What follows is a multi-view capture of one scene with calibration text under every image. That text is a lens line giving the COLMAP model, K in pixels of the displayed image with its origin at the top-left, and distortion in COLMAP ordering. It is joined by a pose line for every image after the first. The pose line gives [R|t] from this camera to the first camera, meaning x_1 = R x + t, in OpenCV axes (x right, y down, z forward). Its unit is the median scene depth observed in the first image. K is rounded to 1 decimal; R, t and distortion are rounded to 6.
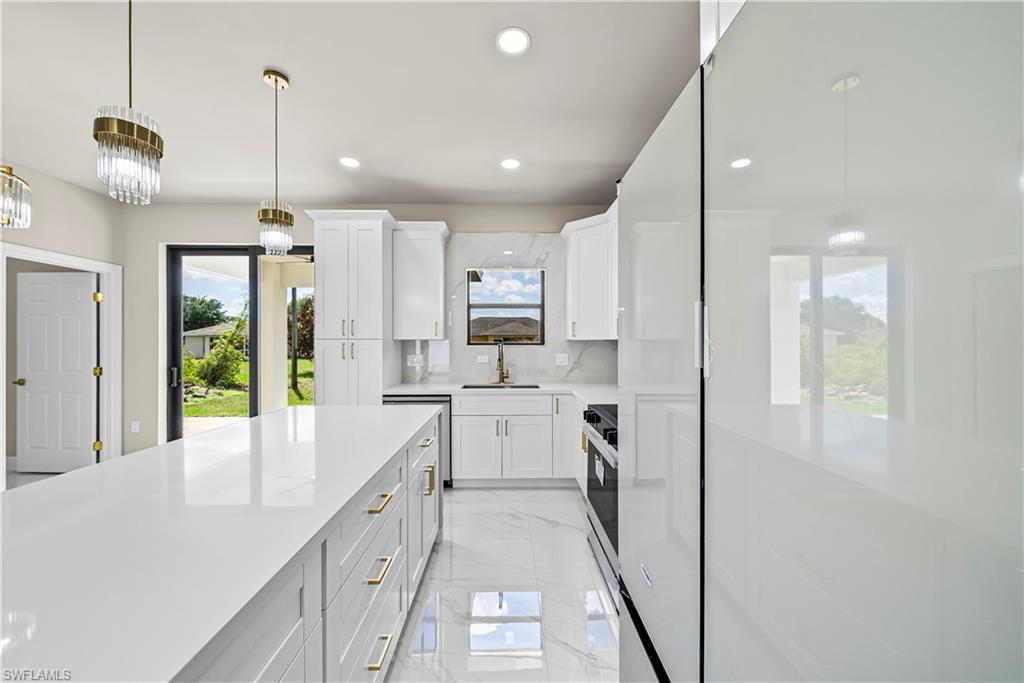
lens RADIAL K [[380.4, 0, 512.5], [0, 380.4, 342.4], [0, 0, 1]] dist [0.001293, 0.000062]
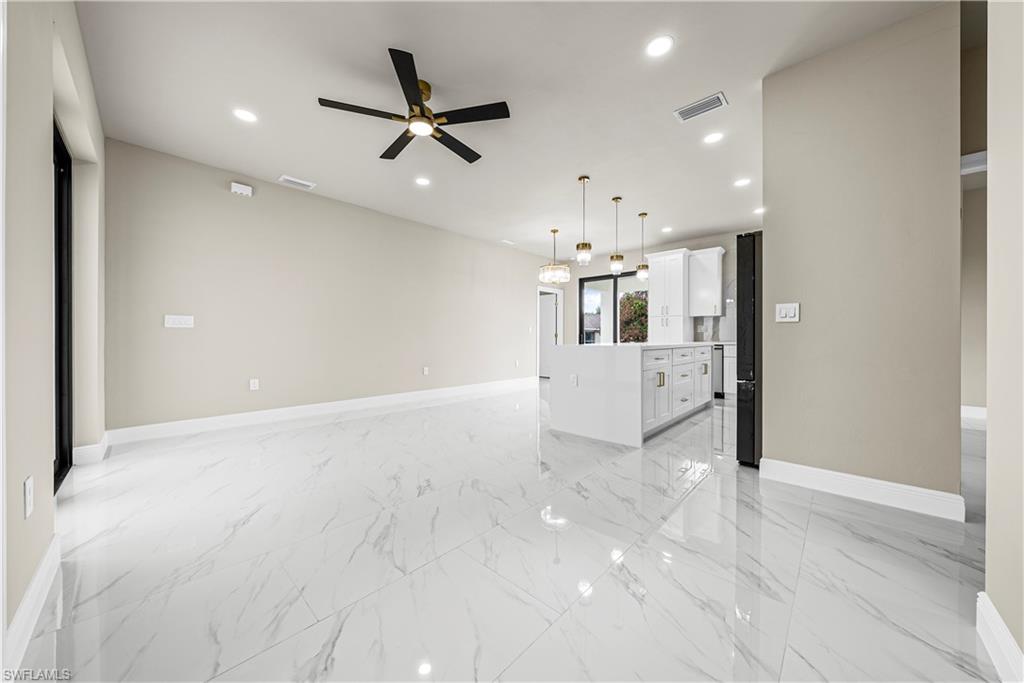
lens RADIAL K [[350.3, 0, 511.7], [0, 350.3, 339.0], [0, 0, 1]] dist [0.000951, 0.000074]
pose [[0.714833, 0.003731, -0.699286, 0.255878], [-0.000137, 0.999986, 0.005195, 0.092343], [0.699296, -0.003618, 0.714823, -0.800982]]
